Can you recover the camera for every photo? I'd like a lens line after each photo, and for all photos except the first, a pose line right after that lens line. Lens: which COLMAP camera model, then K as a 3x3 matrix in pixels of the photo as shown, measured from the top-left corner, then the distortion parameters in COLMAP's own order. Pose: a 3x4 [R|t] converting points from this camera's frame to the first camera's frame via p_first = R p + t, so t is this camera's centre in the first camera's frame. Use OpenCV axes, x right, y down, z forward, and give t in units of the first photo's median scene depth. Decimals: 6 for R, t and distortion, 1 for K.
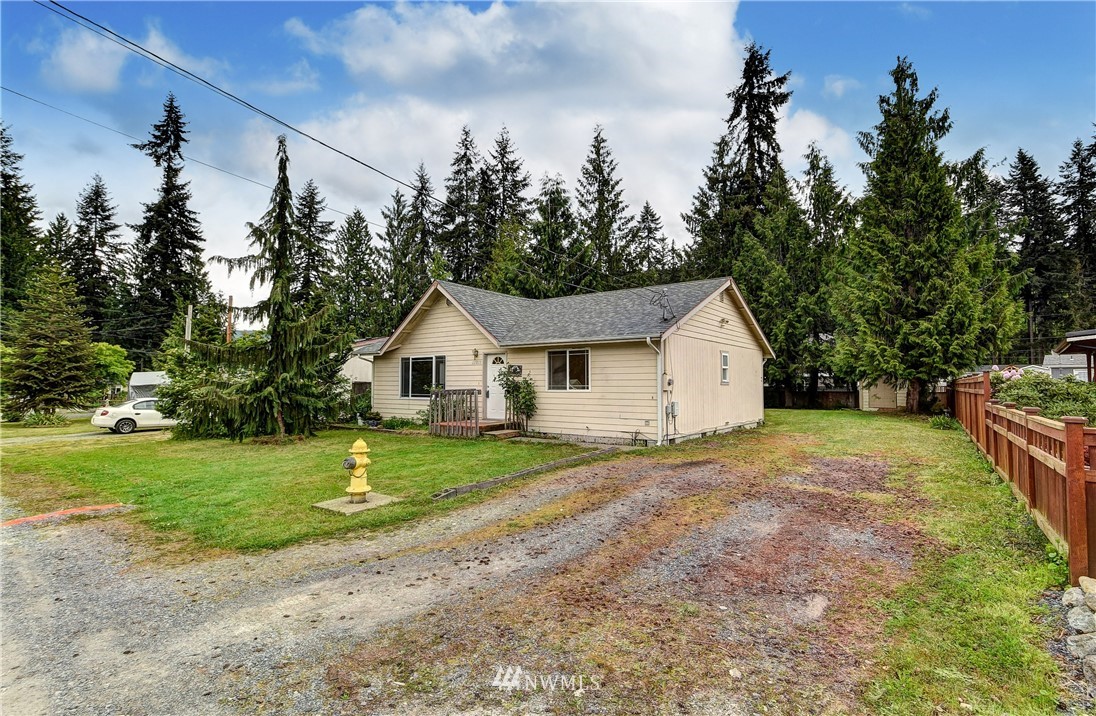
lens RADIAL K [[535.8, 0, 553.5], [0, 535.8, 353.7], [0, 0, 1]] dist [0.006077, -0.006010]
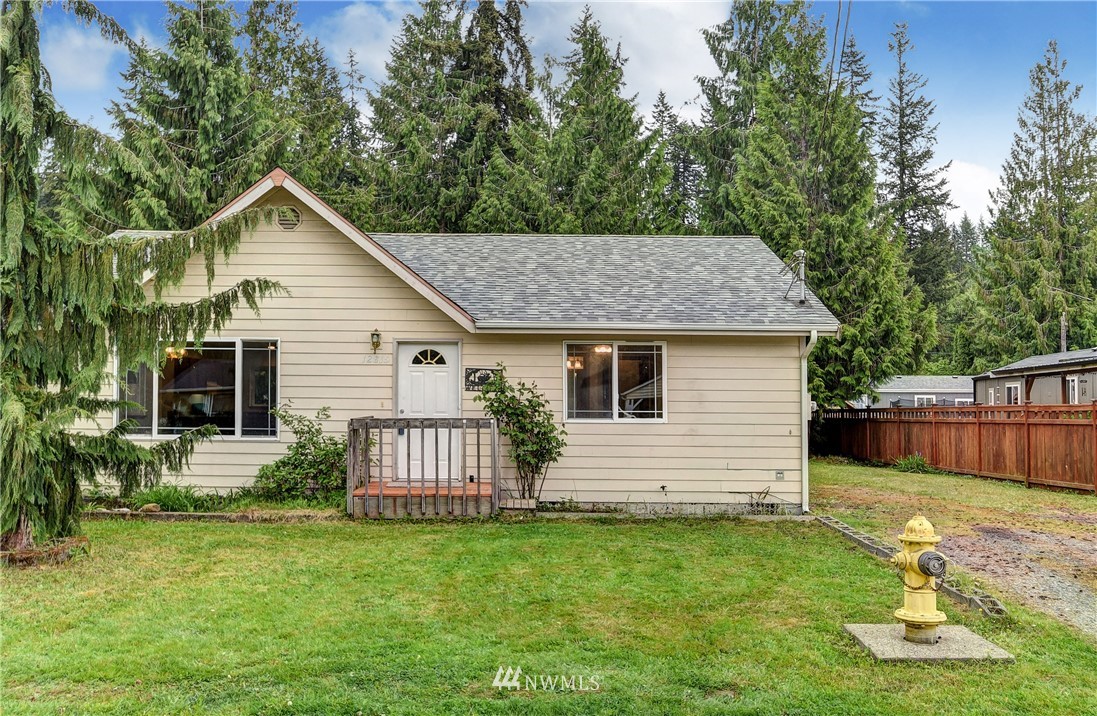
lens RADIAL K [[1012.6, 0, 550.6], [0, 1012.6, 369.4], [0, 0, 1]] dist [0.002111, 0.000000]
pose [[0.798858, 0.033610, 0.600580, -0.606746], [-0.042656, 0.999089, 0.000827, 0.019905], [-0.600005, -0.026279, 0.799565, 0.229563]]
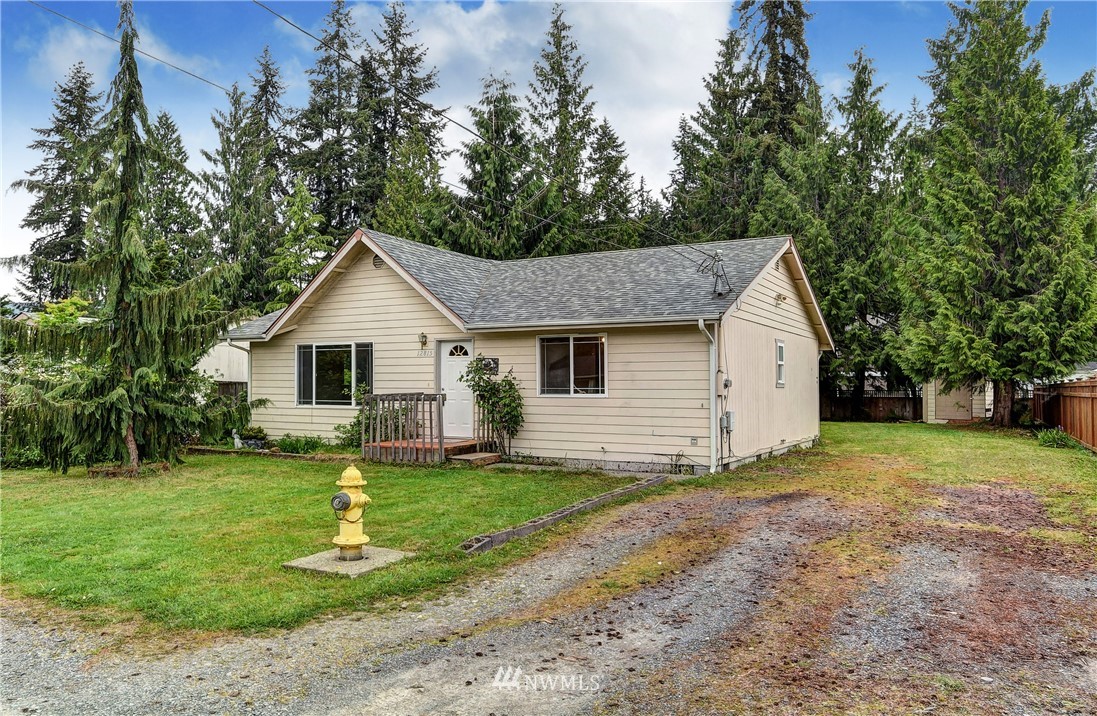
lens RADIAL K [[797.7, 0, 547.0], [0, 797.7, 354.4], [0, 0, 1]] dist [-0.005308, -0.002621]
pose [[0.992774, 0.007806, 0.119741, -0.123068], [-0.009780, 0.999826, 0.015910, 0.000580], [-0.119596, -0.016966, 0.992678, -0.009864]]
